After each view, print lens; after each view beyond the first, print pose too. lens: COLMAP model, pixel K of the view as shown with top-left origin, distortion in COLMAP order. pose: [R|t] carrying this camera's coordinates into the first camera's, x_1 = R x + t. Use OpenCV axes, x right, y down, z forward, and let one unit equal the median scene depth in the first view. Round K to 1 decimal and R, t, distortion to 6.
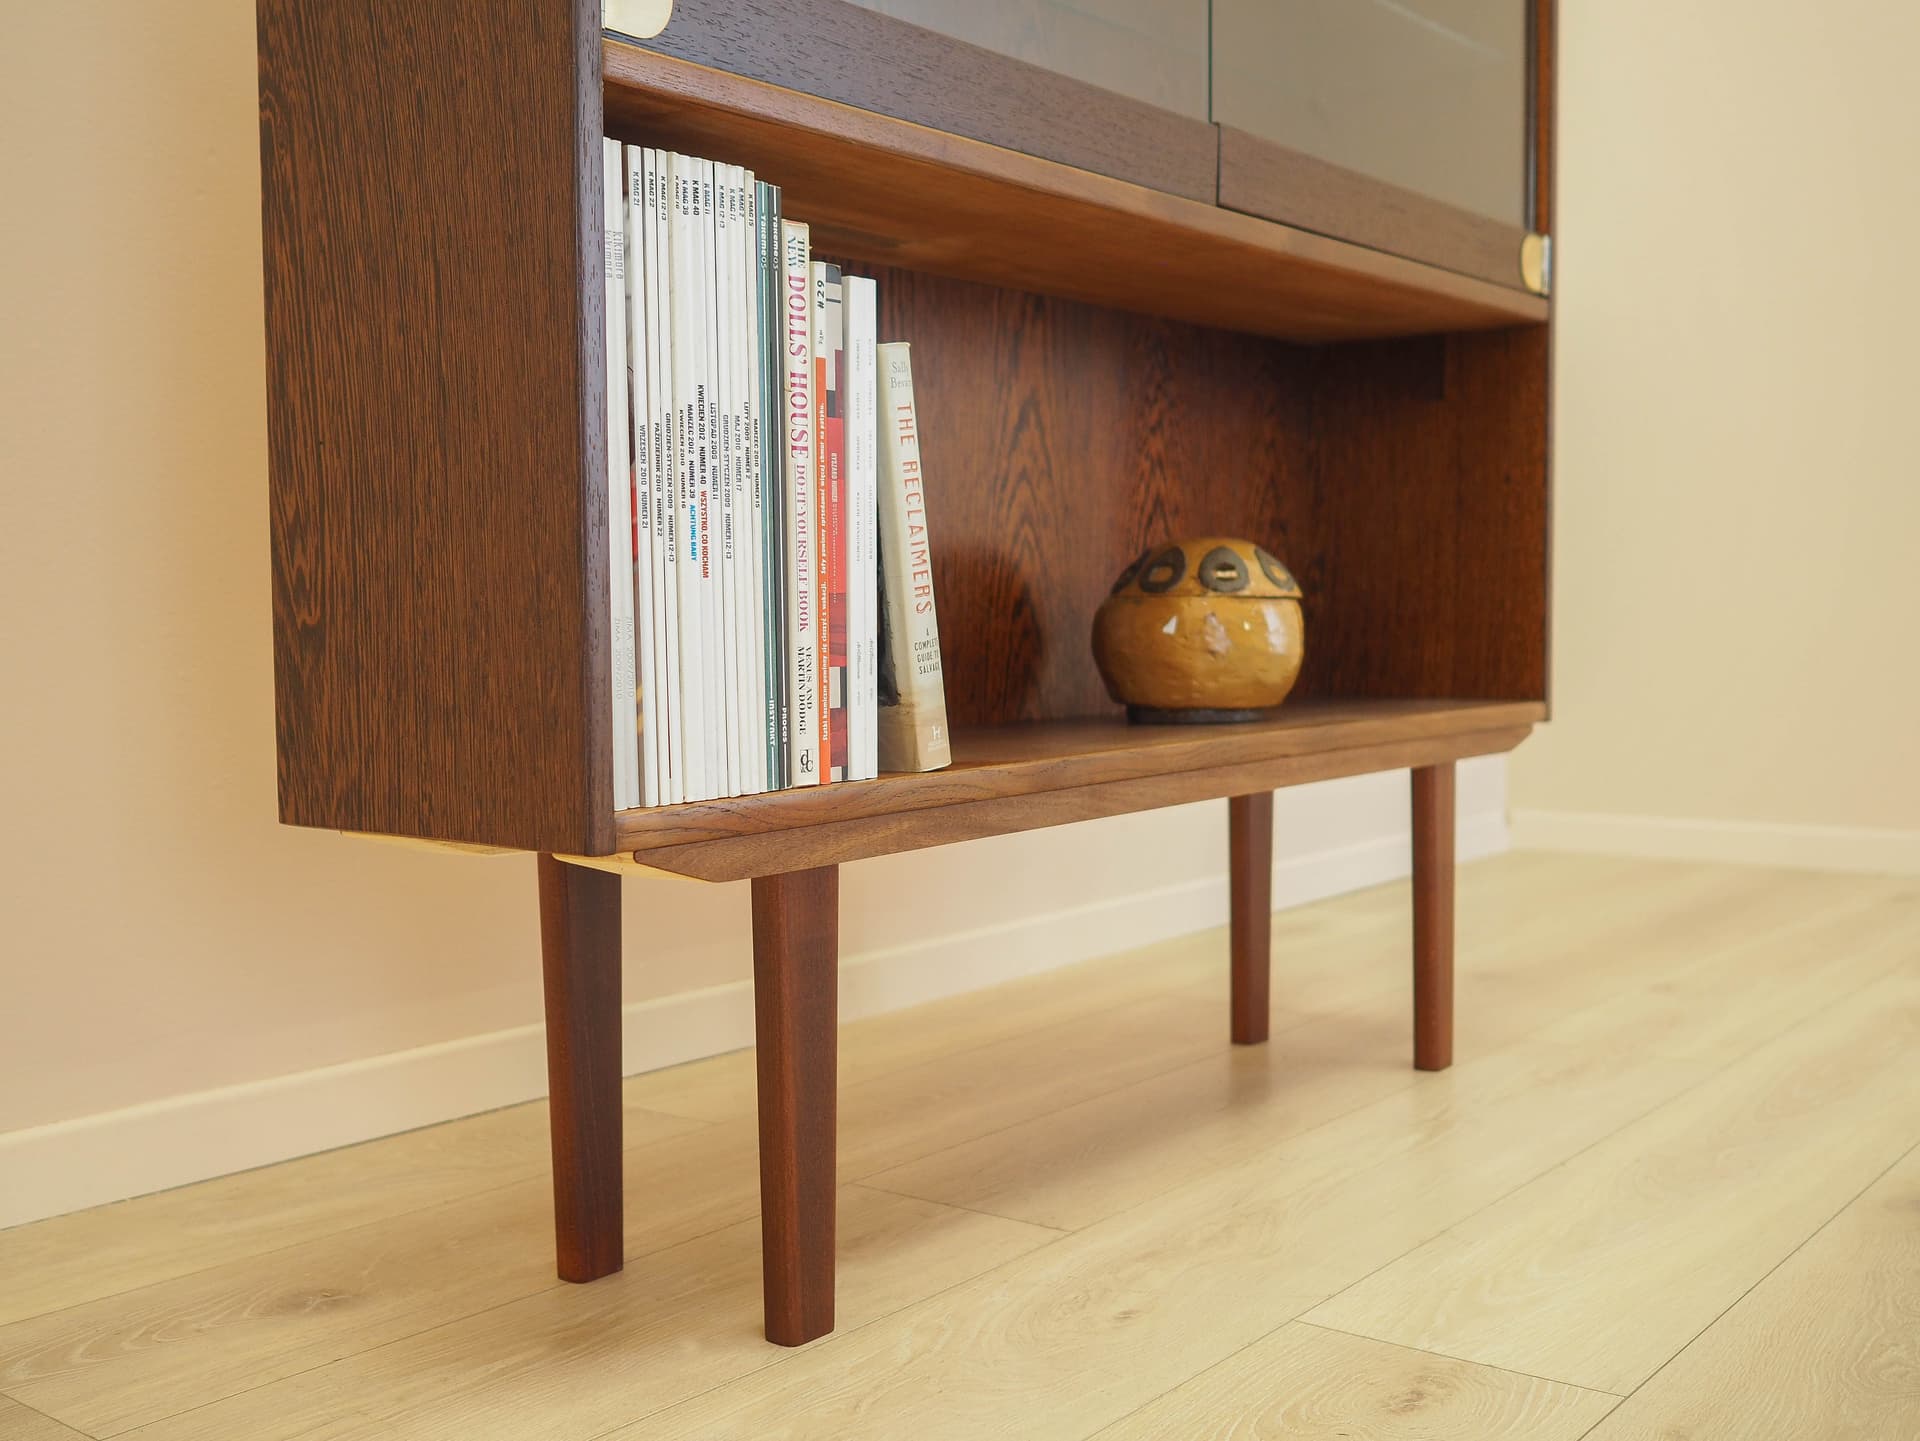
lens RADIAL K [[2038.9, 0, 921.7], [0, 2038.9, 745.1], [0, 0, 1]] dist [-0.031069, 0.000000]
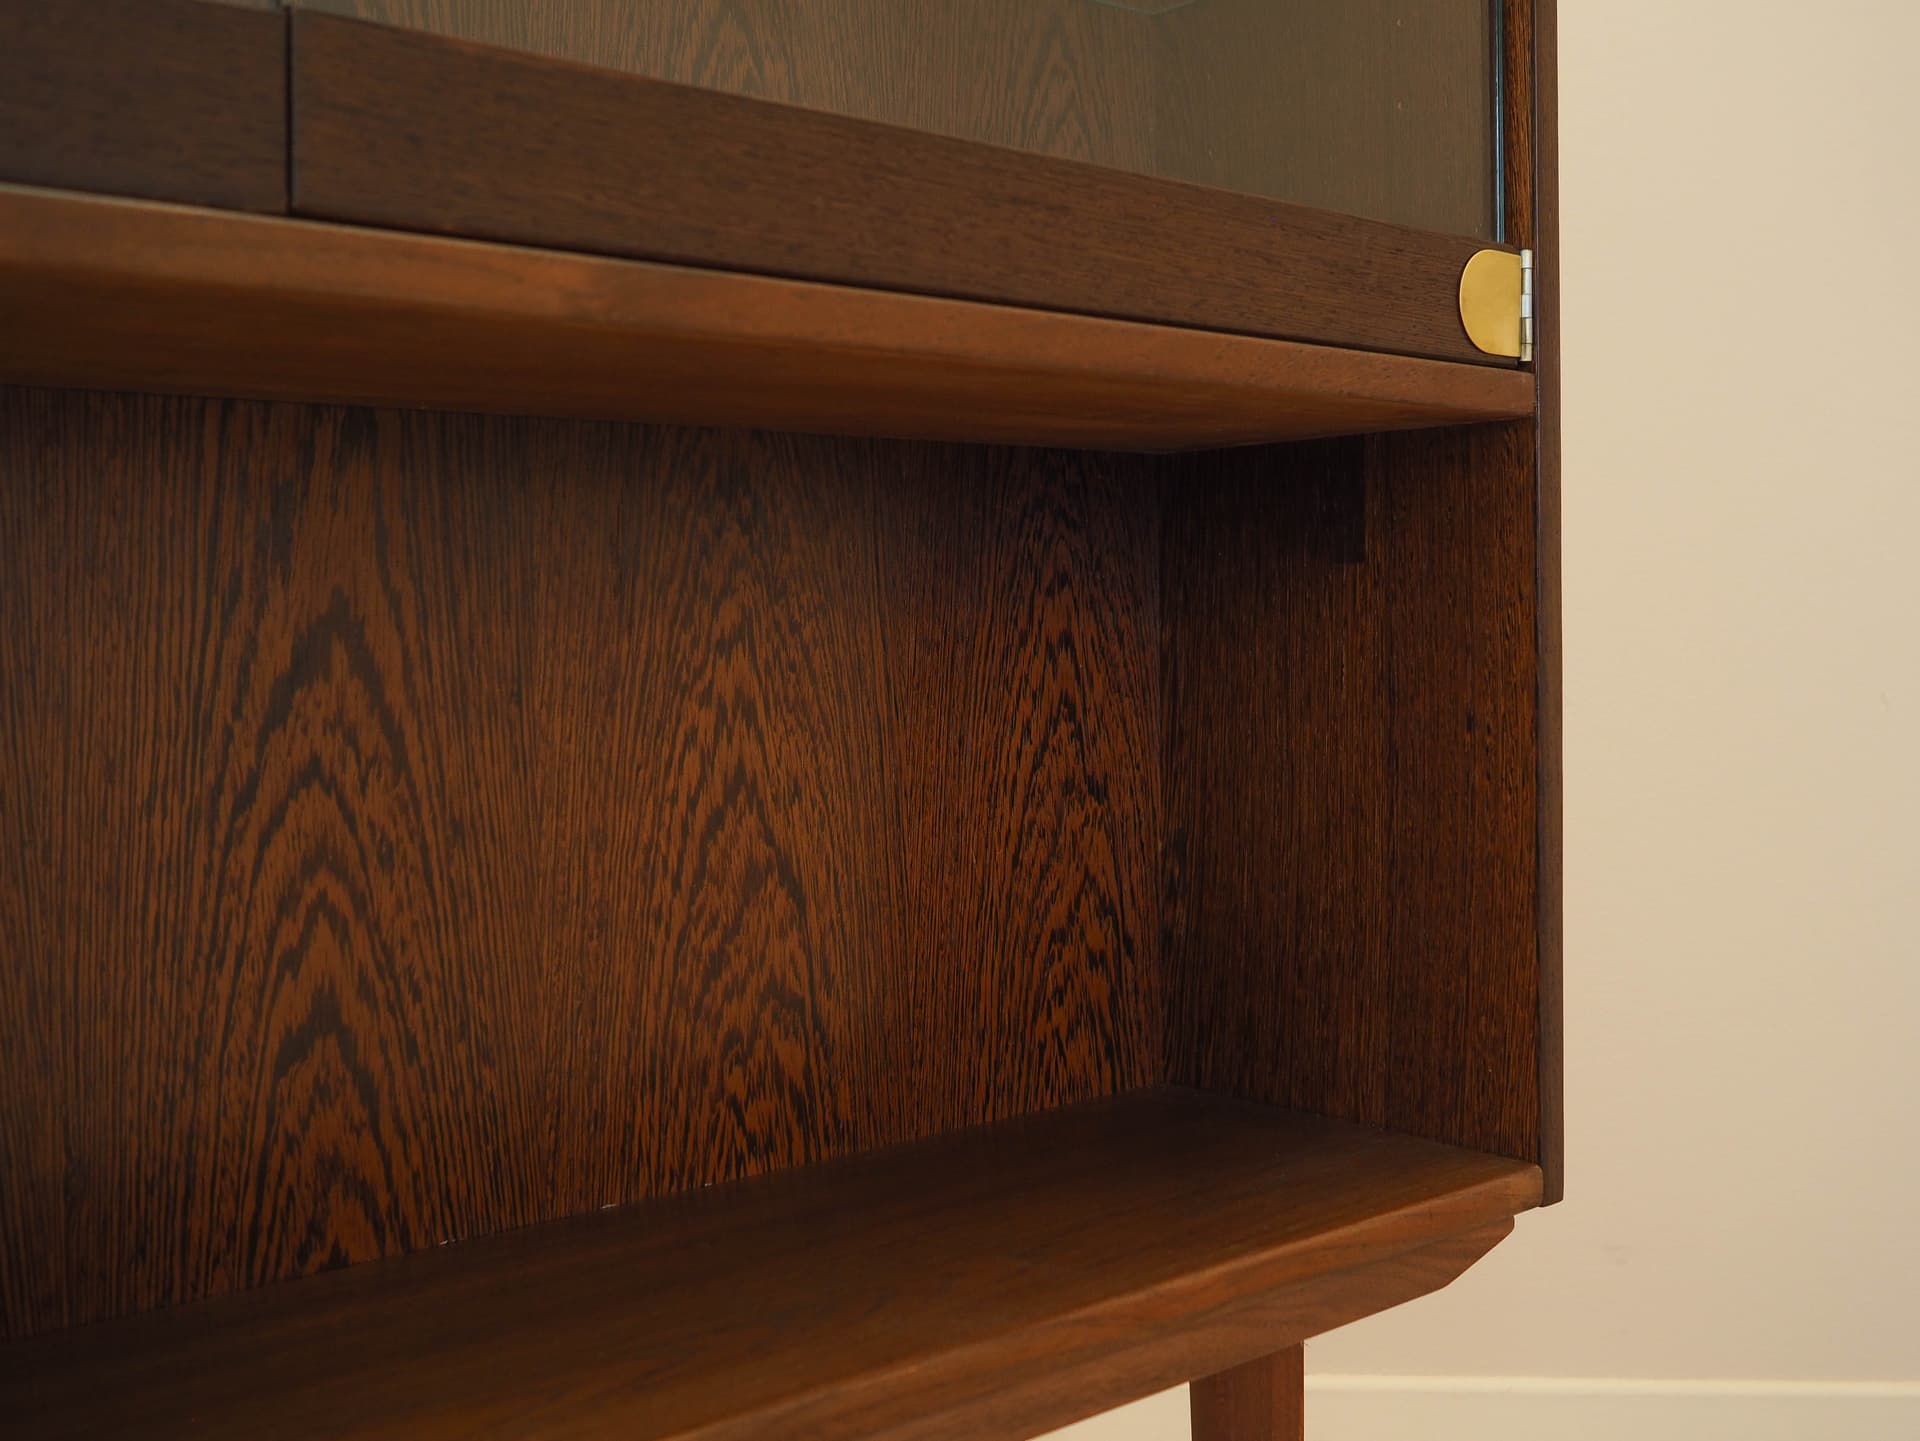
lens RADIAL K [[2038.9, 0, 1019.1], [0, 2038.9, 675.3], [0, 0, 1]] dist [-0.031069, 0.000000]
pose [[0.986192, 0.000209, -0.165606, 0.303700], [-0.007968, 0.998901, -0.046187, -0.137060], [0.165414, 0.046869, 0.985110, 0.553934]]
